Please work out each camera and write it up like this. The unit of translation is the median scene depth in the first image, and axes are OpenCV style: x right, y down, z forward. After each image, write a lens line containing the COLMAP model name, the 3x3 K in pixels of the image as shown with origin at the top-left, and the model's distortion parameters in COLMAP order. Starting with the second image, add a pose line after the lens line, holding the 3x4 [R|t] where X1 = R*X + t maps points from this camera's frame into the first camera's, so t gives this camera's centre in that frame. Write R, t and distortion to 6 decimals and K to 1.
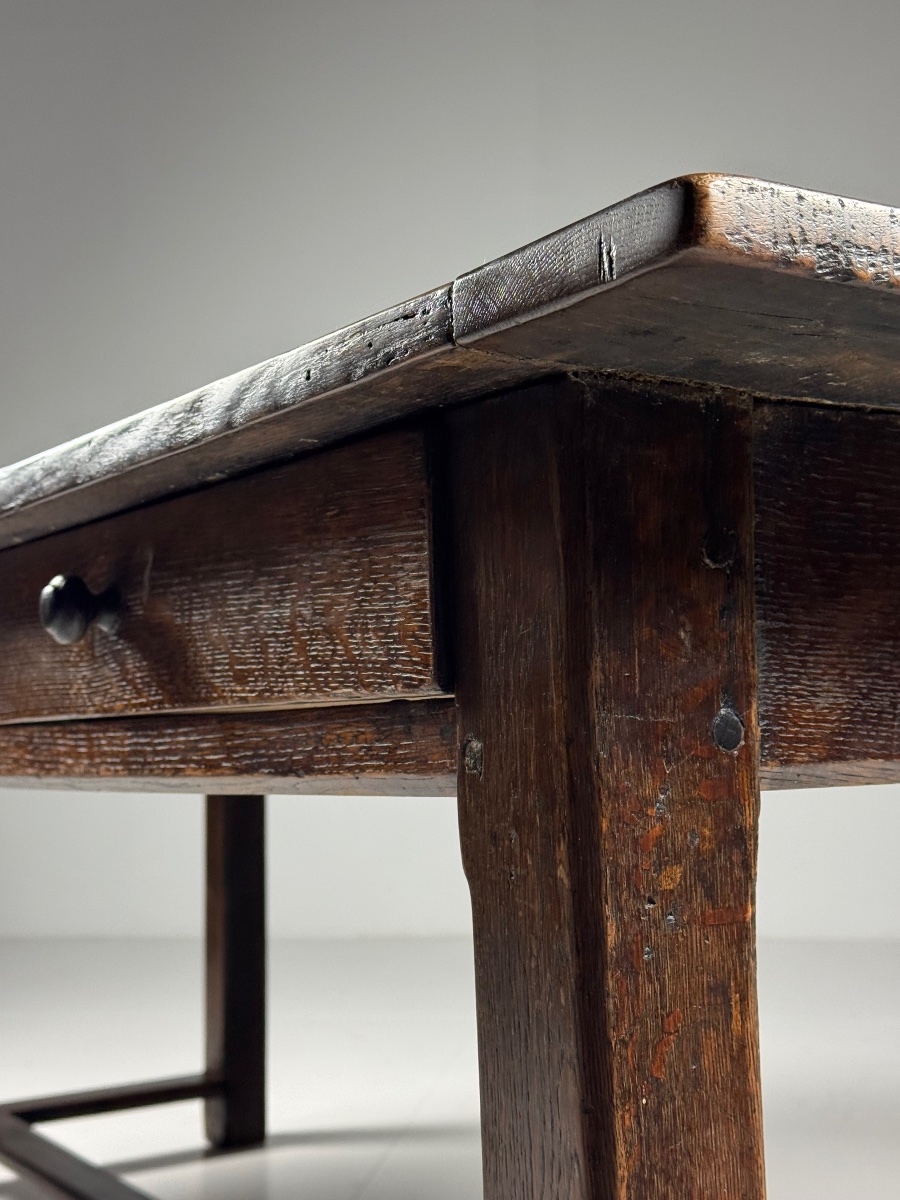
lens RADIAL K [[1751.7, 0, 443.1], [0, 1751.7, 594.5], [0, 0, 1]] dist [0.122868, 0.000000]
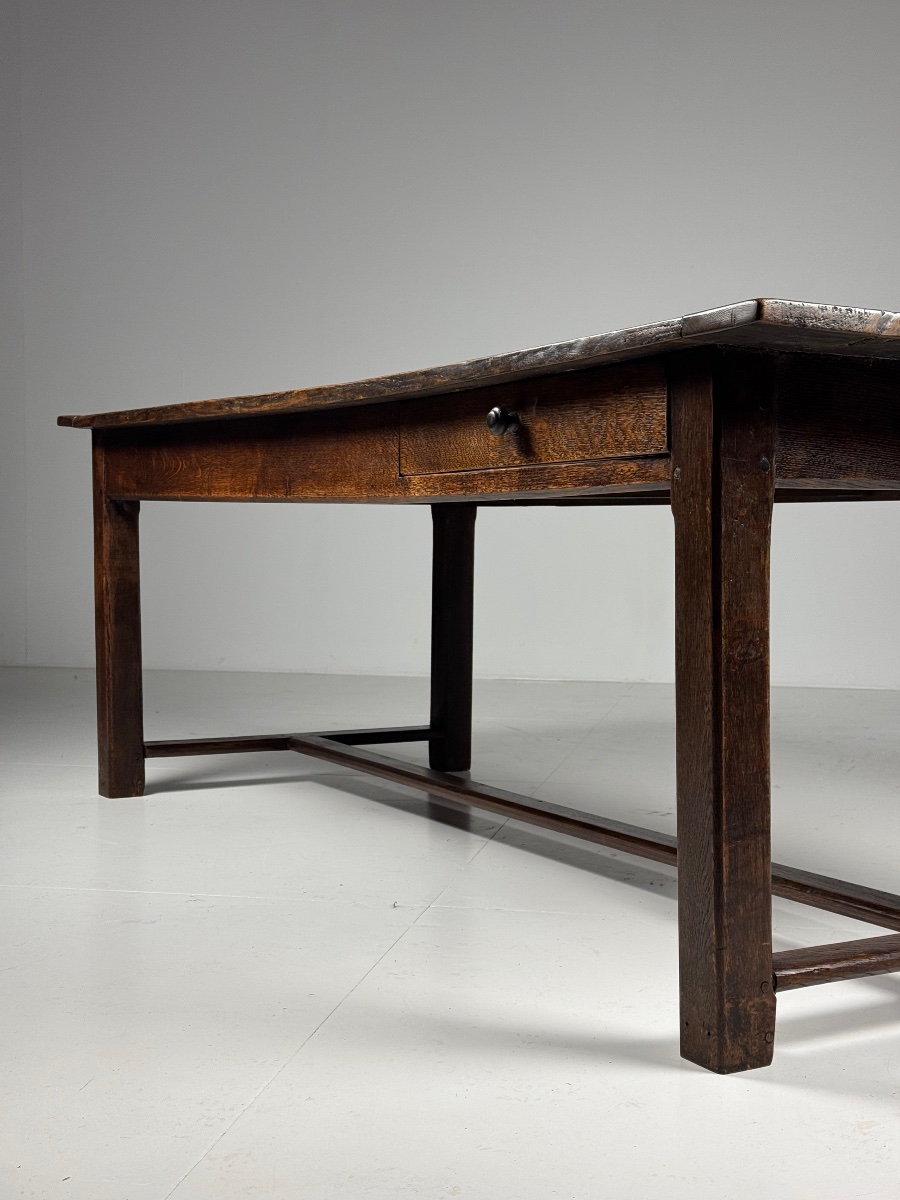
lens RADIAL K [[1668.5, 0, 456.7], [0, 1668.5, 610.3], [0, 0, 1]] dist [0.126163, 0.000000]
pose [[0.998847, 0.027812, -0.039137, -0.248178], [-0.023271, 0.993432, 0.112033, 0.015163], [0.041996, -0.110993, 0.992933, -1.920794]]
